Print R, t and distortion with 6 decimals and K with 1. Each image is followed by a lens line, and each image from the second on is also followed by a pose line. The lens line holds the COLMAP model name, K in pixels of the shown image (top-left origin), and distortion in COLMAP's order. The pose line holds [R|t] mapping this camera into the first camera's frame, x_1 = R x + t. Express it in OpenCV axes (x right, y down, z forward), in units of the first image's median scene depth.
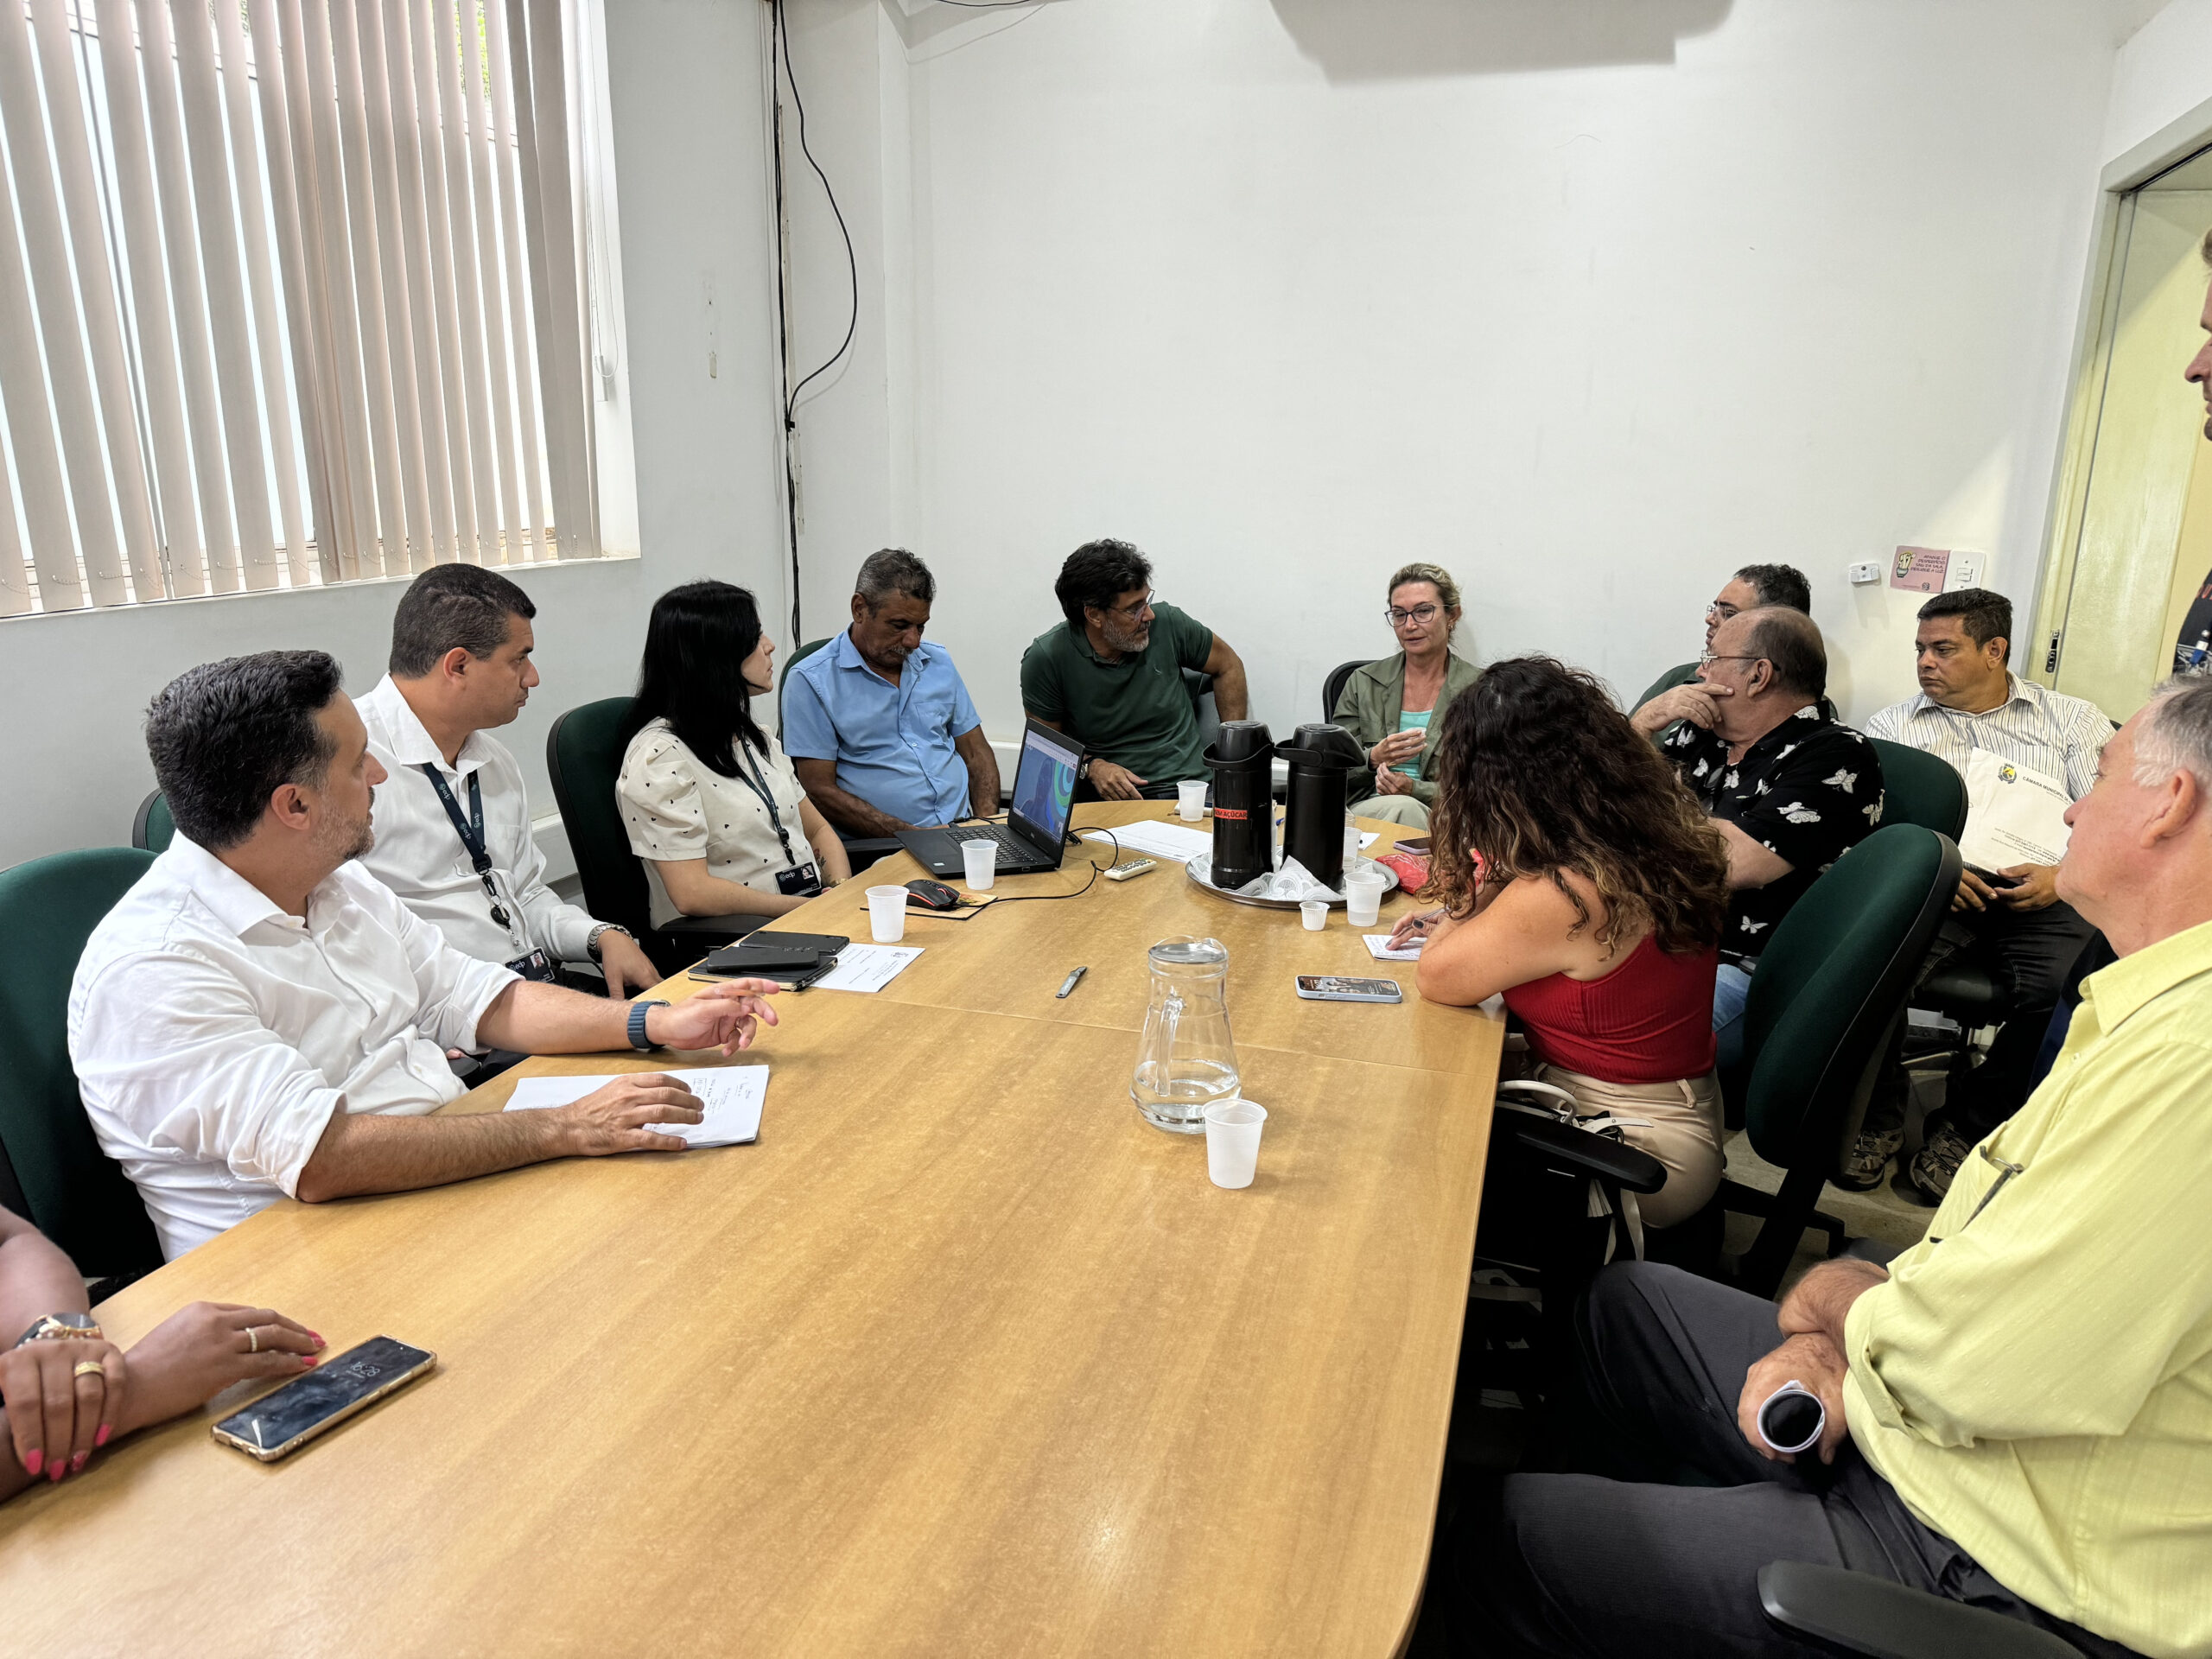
lens RADIAL K [[1581.5, 0, 1104.8], [0, 1581.5, 835.8], [0, 0, 1]] dist [0.146825, -0.227820]
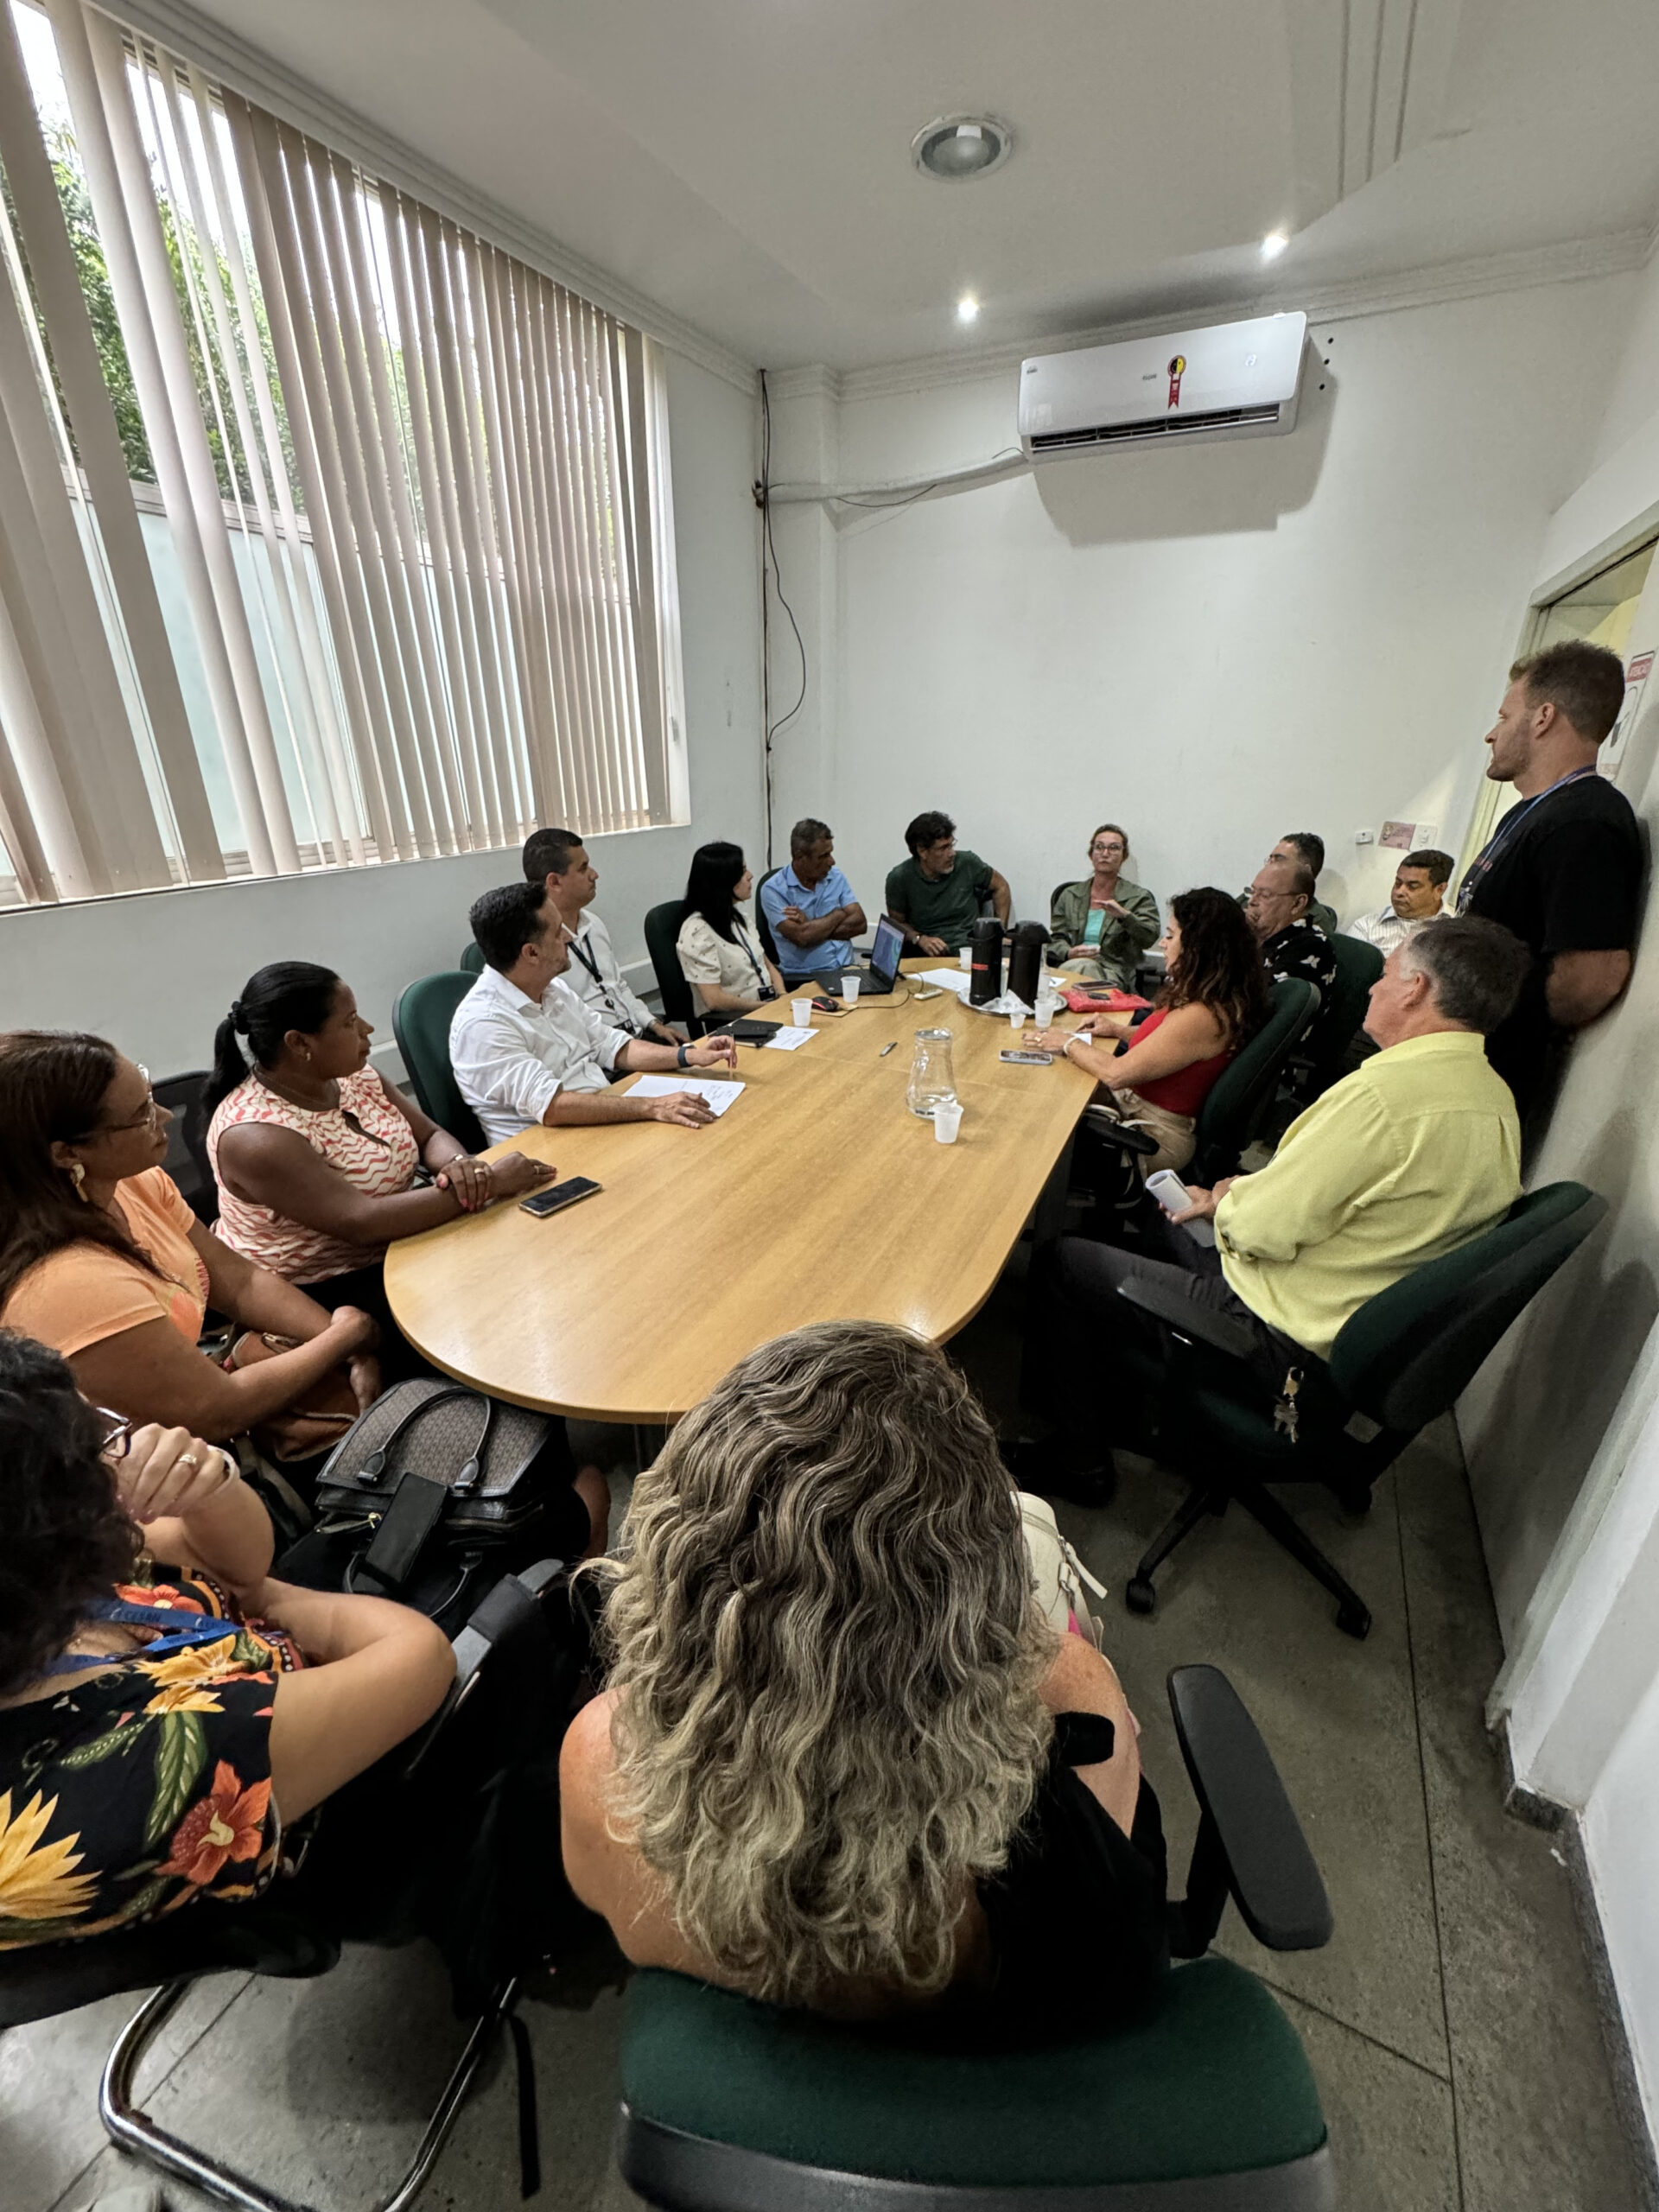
lens RADIAL K [[889.7, 0, 828.0], [0, 889.7, 1108.2], [0, 0, 1]] dist [-0.001693, 0.000047]
pose [[0.990686, 0.046483, -0.127989, 0.046456], [-0.026533, 0.987812, 0.153371, -0.005401], [0.133558, -0.148547, 0.979845, -0.129840]]
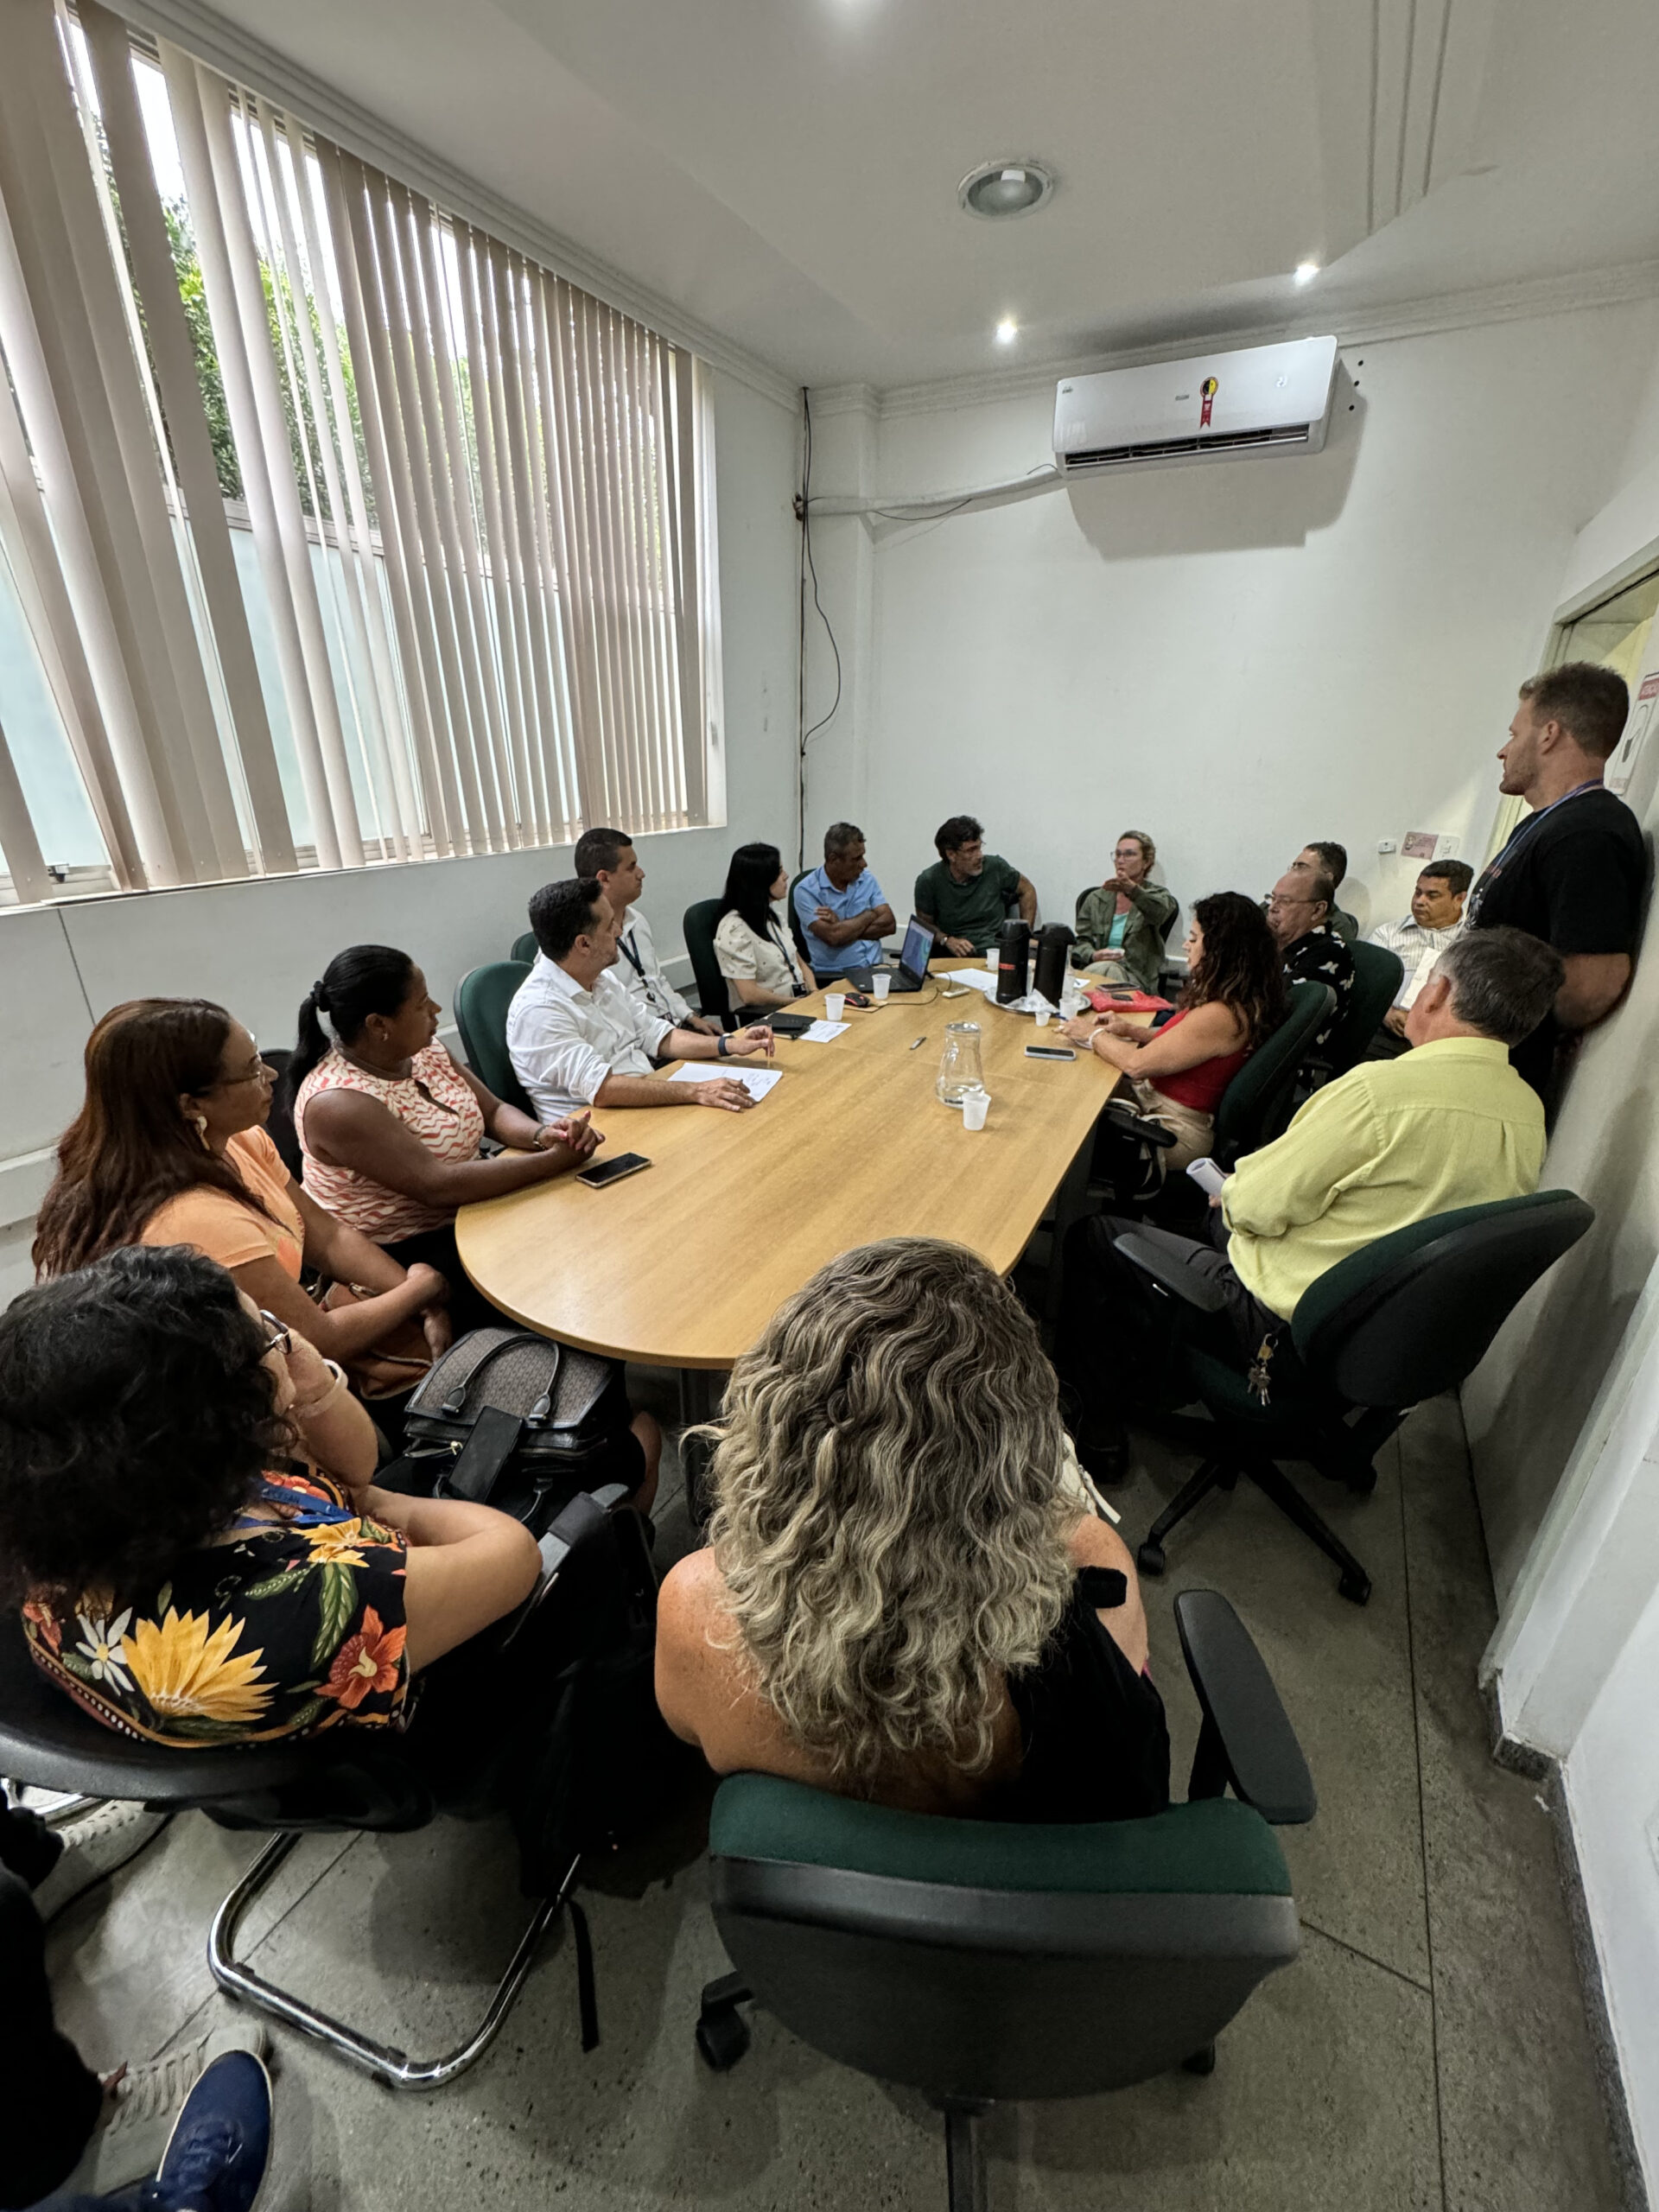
lens RADIAL K [[885.8, 0, 829.5], [0, 885.8, 1106.0], [0, 0, 1]] dist [-0.000543, -0.000507]
pose [[0.986709, 0.065242, -0.148824, 0.039623], [-0.042778, 0.987846, 0.149435, 0.002655], [0.156765, -0.141083, 0.977507, -0.173644]]
